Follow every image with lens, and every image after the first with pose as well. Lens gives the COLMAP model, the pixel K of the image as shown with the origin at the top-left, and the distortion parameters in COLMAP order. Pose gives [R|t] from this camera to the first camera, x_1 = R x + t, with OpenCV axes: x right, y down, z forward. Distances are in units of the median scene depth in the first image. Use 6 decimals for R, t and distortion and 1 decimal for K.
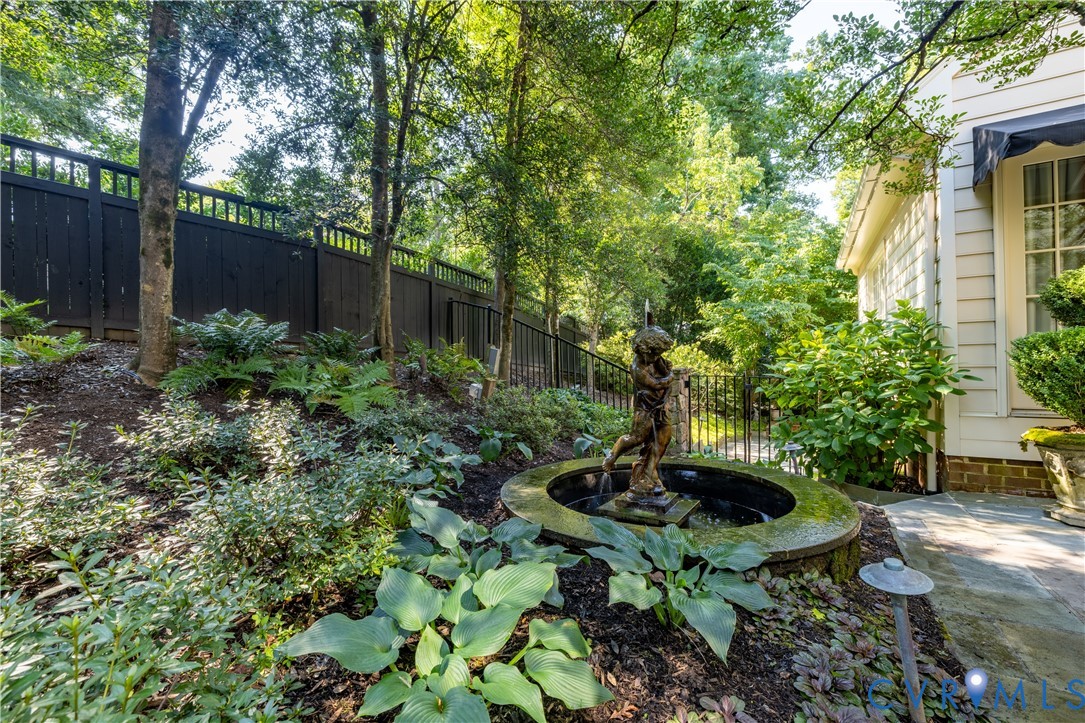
lens RADIAL K [[465.2, 0, 540.0], [0, 465.2, 360.5], [0, 0, 1]] dist [0.001419, 0.000049]
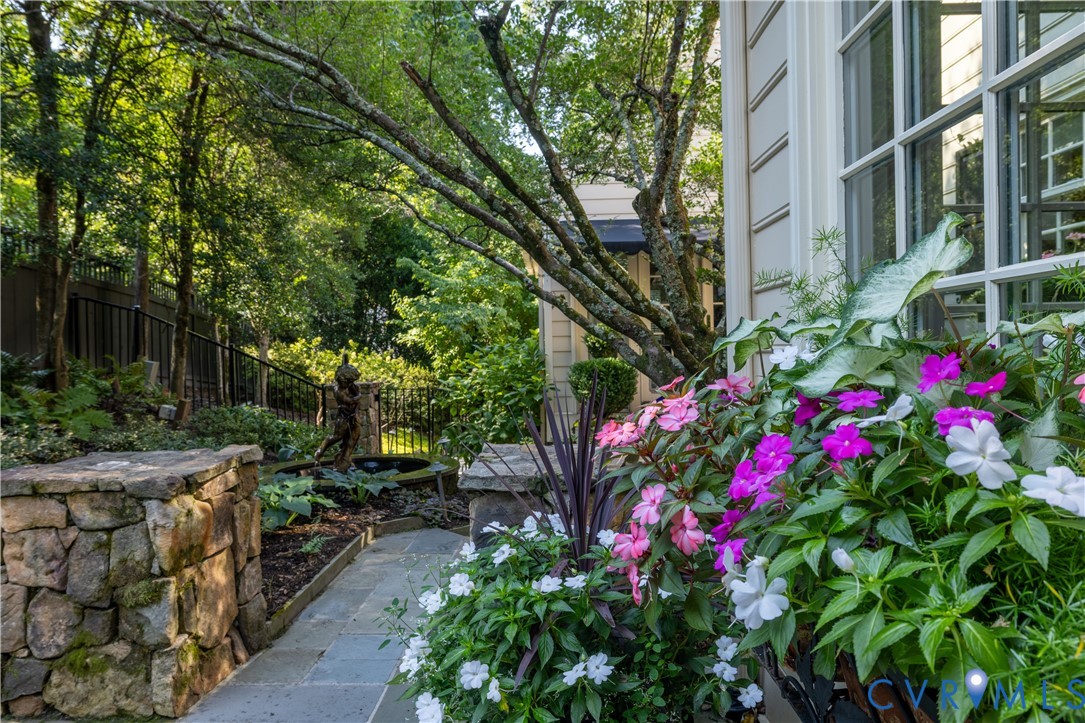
lens RADIAL K [[748.7, 0, 541.8], [0, 748.7, 361.0], [0, 0, 1]] dist [0.000895, -0.000300]
pose [[0.873422, -0.008432, 0.486890, -0.093998], [0.005653, 0.999958, 0.007176, -0.022462], [-0.486931, -0.003515, 0.873434, -0.344776]]
